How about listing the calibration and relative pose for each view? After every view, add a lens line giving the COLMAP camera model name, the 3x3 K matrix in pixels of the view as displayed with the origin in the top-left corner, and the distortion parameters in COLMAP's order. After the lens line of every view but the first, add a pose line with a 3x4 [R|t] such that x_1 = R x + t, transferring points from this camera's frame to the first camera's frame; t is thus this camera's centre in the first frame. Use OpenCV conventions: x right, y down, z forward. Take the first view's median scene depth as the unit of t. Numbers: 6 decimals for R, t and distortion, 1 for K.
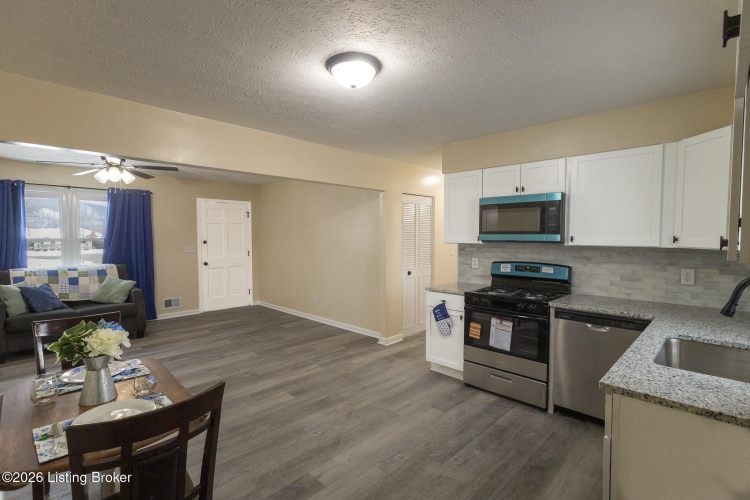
lens RADIAL K [[357.9, 0, 375.0], [0, 357.9, 250.0], [0, 0, 1]] dist [0.002566, 0.000588]
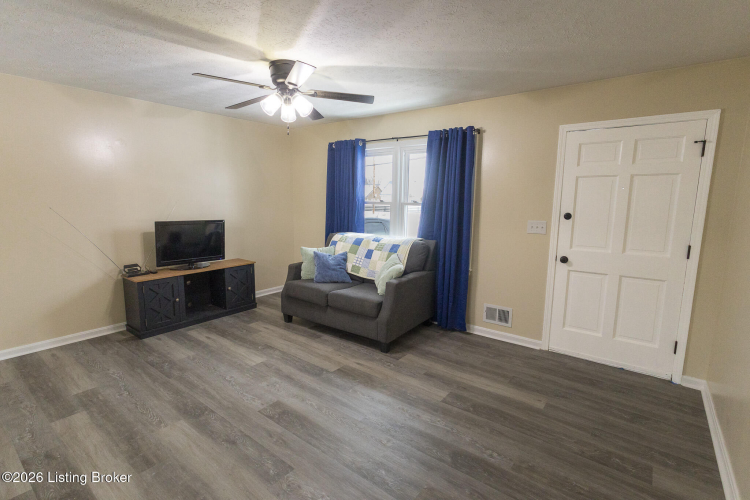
lens RADIAL K [[362.5, 0, 373.2], [0, 362.5, 250.2], [0, 0, 1]] dist [0.001971, 0.000569]
pose [[0.109868, 0.145835, -0.983189, -0.015898], [-0.055534, 0.988533, 0.140422, -0.053810], [0.992394, 0.039172, 0.116707, 1.201184]]
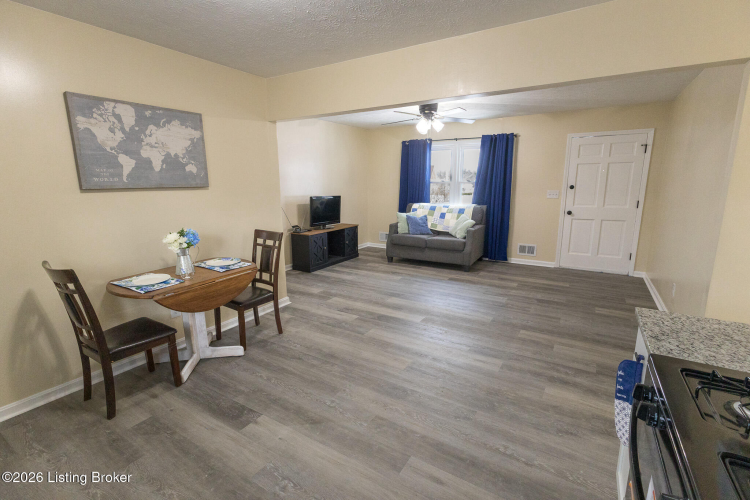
lens RADIAL K [[351.6, 0, 373.1], [0, 351.6, 250.3], [0, 0, 1]] dist [0.001991, 0.000606]
pose [[0.213108, 0.188115, -0.958748, 0.438970], [-0.039123, 0.982146, 0.184010, -0.016991], [0.976245, -0.001705, 0.216663, 0.641251]]
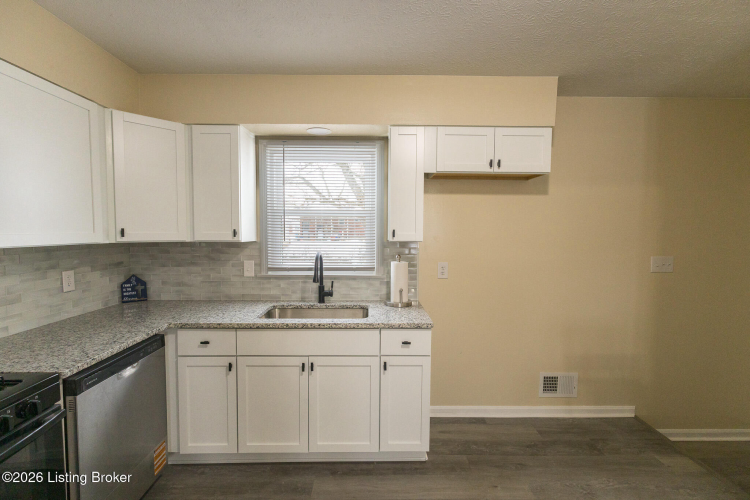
lens RADIAL K [[343.5, 0, 373.3], [0, 343.5, 248.1], [0, 0, 1]] dist [-0.001222, -0.000118]
pose [[-0.707806, -0.043066, 0.705093, -0.081300], [0.024548, 0.996037, 0.085479, -0.031952], [-0.705981, 0.077812, -0.703944, 0.790025]]
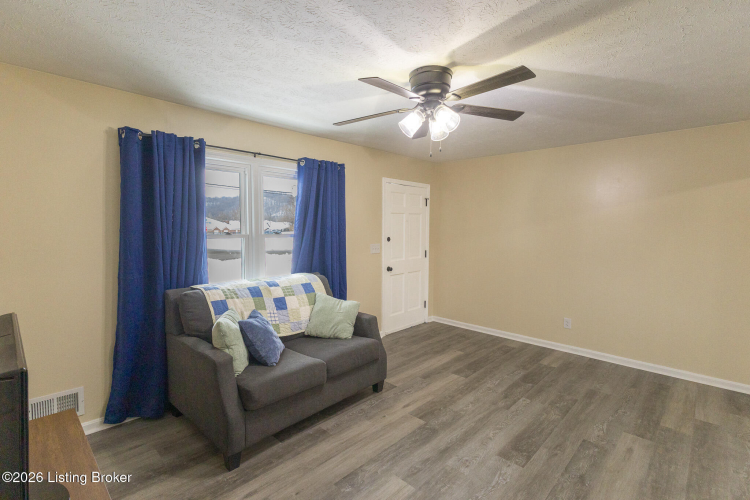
lens RADIAL K [[351.6, 0, 373.1], [0, 351.6, 250.3], [0, 0, 1]] dist [0.001991, 0.000606]
pose [[0.999976, 0.006126, 0.003375, -0.898236], [-0.006208, 0.999674, 0.024774, -0.029435], [-0.003222, -0.024794, 0.999687, 0.510814]]
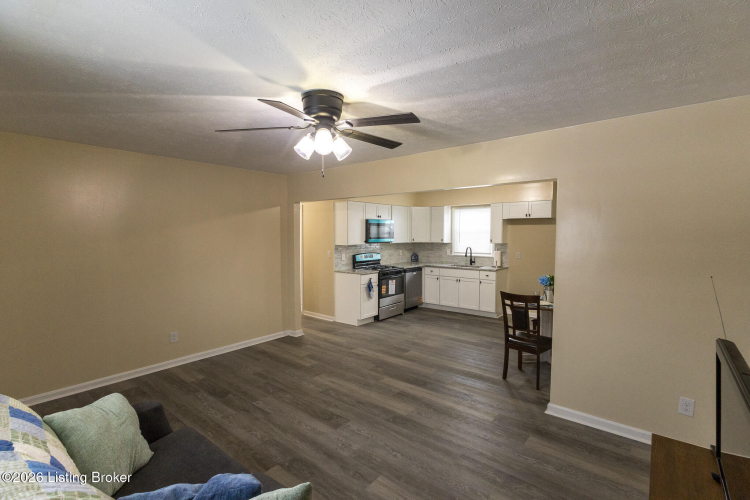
lens RADIAL K [[351.6, 0, 373.1], [0, 351.6, 250.3], [0, 0, 1]] dist [0.001991, 0.000606]
pose [[-0.078850, -0.049972, 0.995633, -1.413539], [0.044107, 0.997590, 0.053564, -0.077550], [-0.995910, 0.048138, -0.076455, 1.072290]]
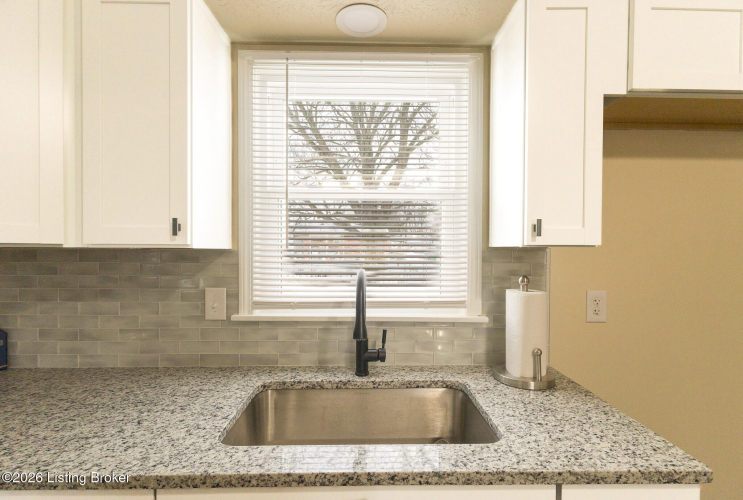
lens RADIAL K [[354.1, 0, 371.5], [0, 354.1, 250.0], [0, 0, 1]] dist [0.003211, 0.000213]
pose [[-0.711040, -0.008719, 0.703097, 0.221083], [0.026276, 0.998895, 0.038959, -0.001898], [-0.702660, 0.046176, -0.710026, 0.622415]]
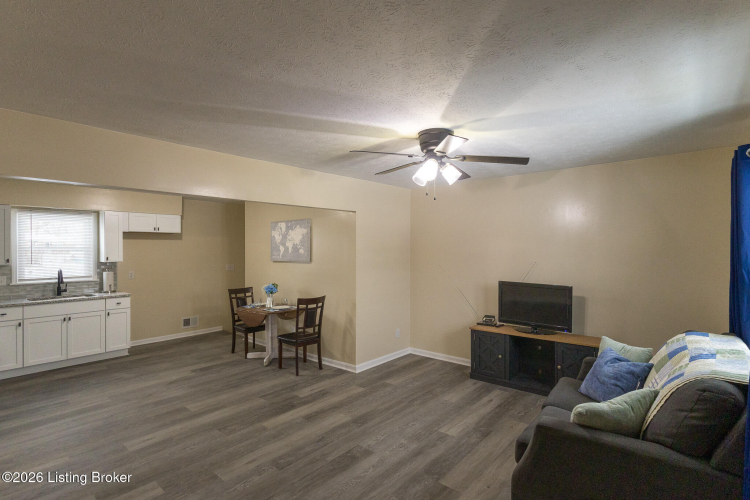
lens RADIAL K [[371.7, 0, 370.8], [0, 371.7, 249.8], [0, 0, 1]] dist [0.001199, 0.000584]
pose [[-0.998528, 0.002058, -0.054206, -0.631760], [-0.000490, 0.998897, 0.046959, -0.108377], [0.054243, 0.046916, -0.997425, 1.848728]]
